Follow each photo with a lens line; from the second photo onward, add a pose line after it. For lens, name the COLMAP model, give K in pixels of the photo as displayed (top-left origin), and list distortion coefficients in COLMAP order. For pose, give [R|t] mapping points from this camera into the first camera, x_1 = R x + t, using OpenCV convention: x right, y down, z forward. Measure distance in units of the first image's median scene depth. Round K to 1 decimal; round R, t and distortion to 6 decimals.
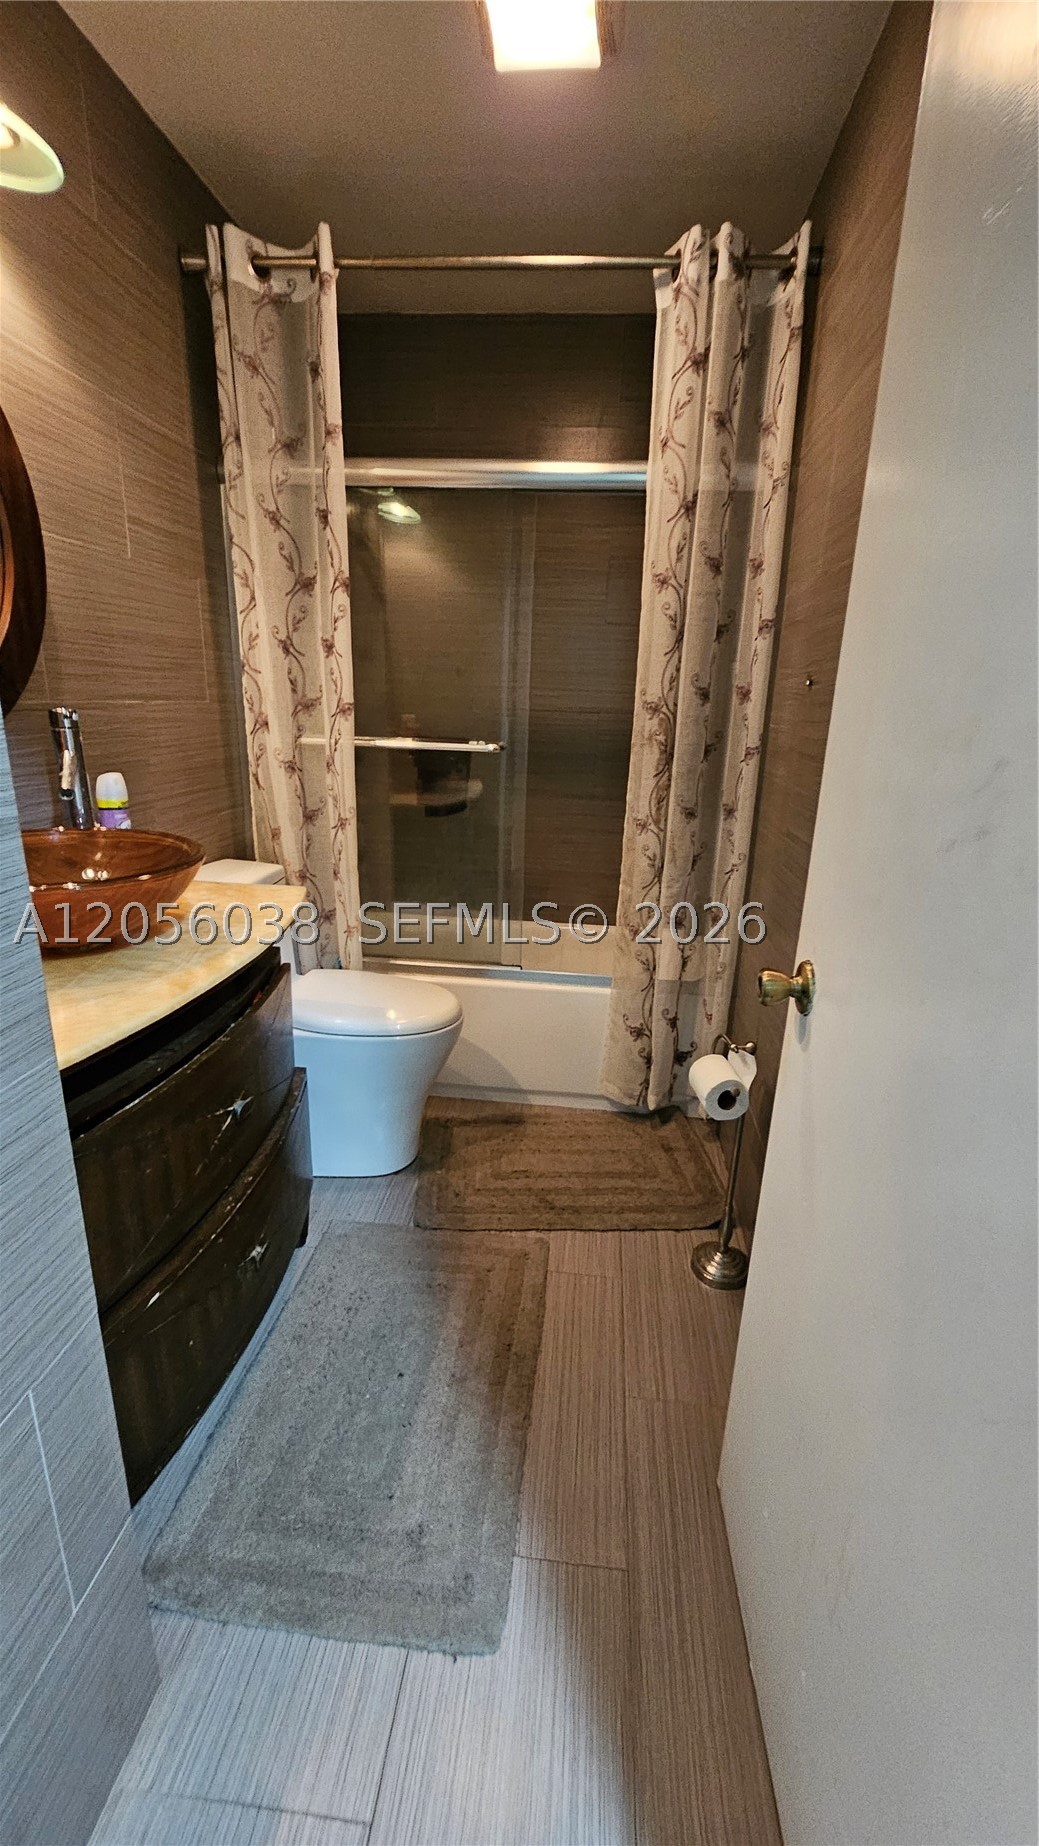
lens RADIAL K [[760.5, 0, 526.2], [0, 760.5, 926.0], [0, 0, 1]] dist [-0.001435, -0.000554]
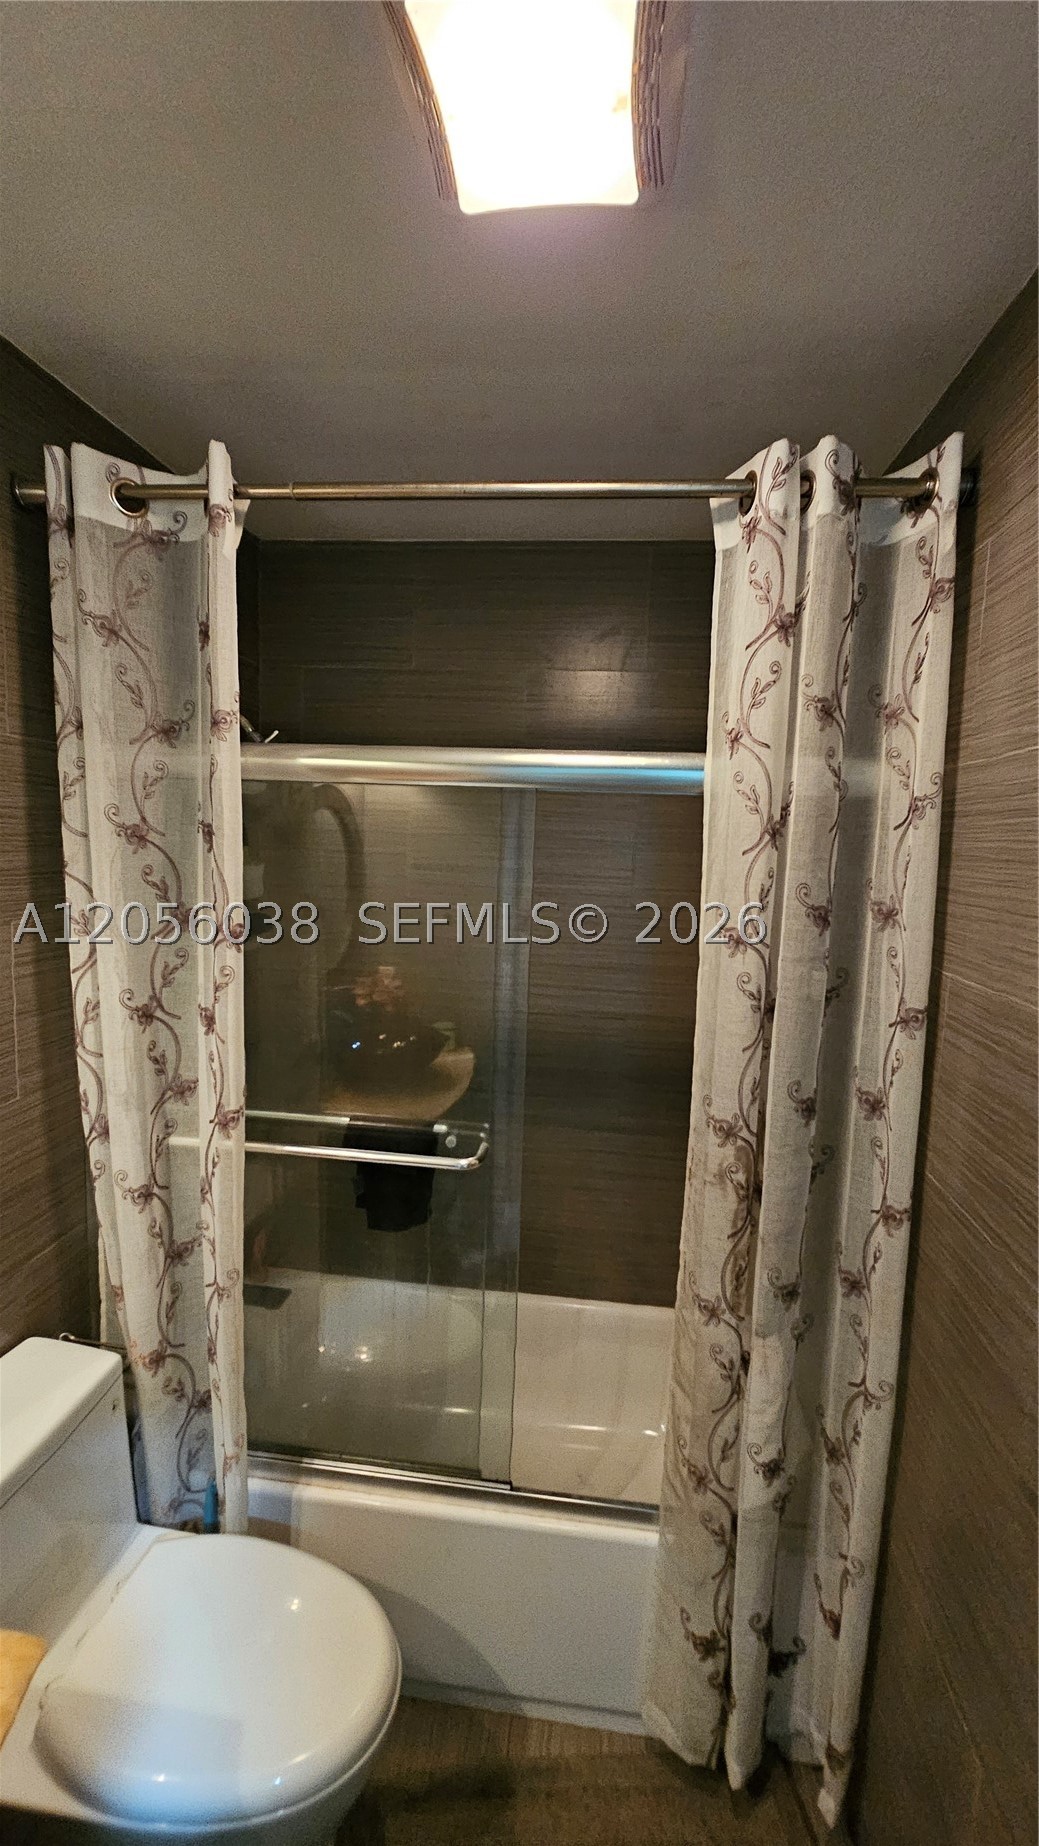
lens RADIAL K [[760.5, 0, 522.9], [0, 760.5, 919.8], [0, 0, 1]] dist [-0.001435, -0.000554]
pose [[0.999775, 0.004630, -0.020687, 0.017681], [-0.008265, 0.983769, -0.179247, -0.361541], [0.019521, 0.179377, 0.983587, 0.388009]]
